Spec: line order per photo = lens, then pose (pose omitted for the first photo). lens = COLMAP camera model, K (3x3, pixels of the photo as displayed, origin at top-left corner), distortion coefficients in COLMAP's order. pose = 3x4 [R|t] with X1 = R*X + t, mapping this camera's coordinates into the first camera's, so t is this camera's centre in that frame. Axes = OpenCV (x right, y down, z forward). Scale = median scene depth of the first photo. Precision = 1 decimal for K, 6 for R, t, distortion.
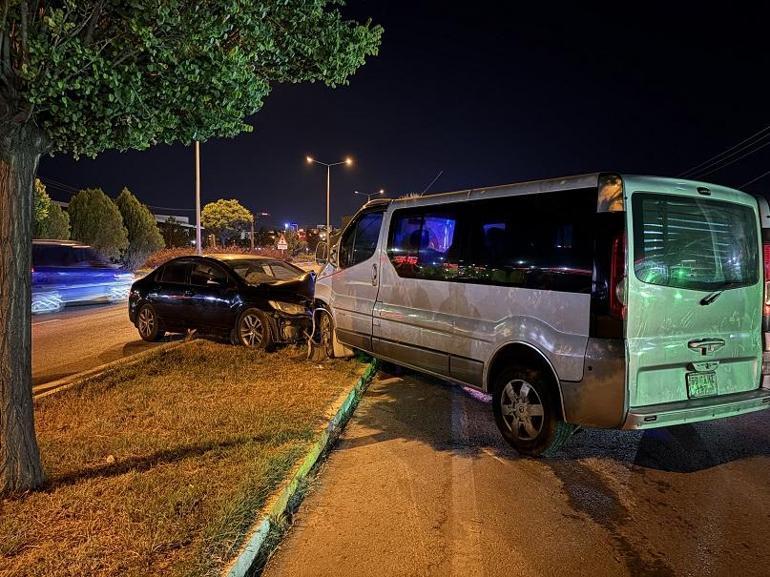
lens RADIAL K [[573.9, 0, 385.0], [0, 573.9, 288.5], [0, 0, 1]] dist [0.079482, -0.105964]
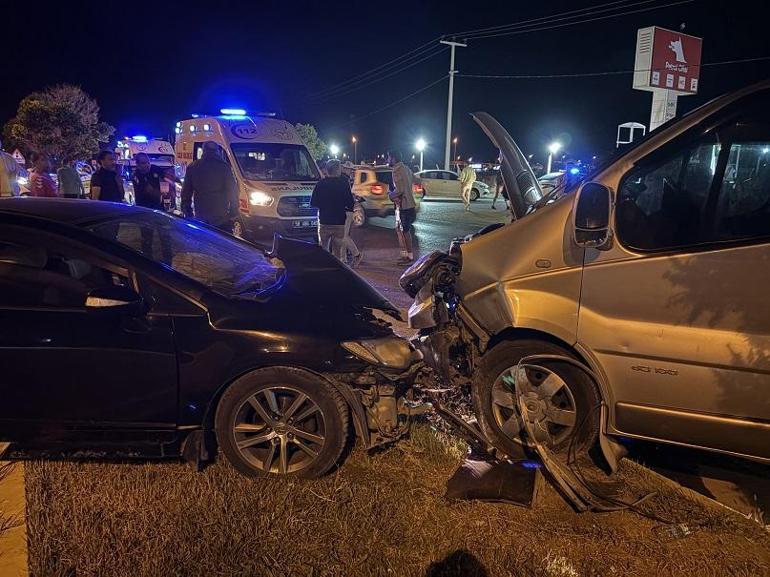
lens RADIAL K [[577.6, 0, 385.0], [0, 577.6, 288.5], [0, 0, 1]] dist [0.038451, -0.048517]
pose [[0.789925, -0.117177, 0.601904, -0.380661], [0.029256, 0.987657, 0.153879, -0.063585], [-0.612506, -0.103943, 0.783602, 0.684902]]
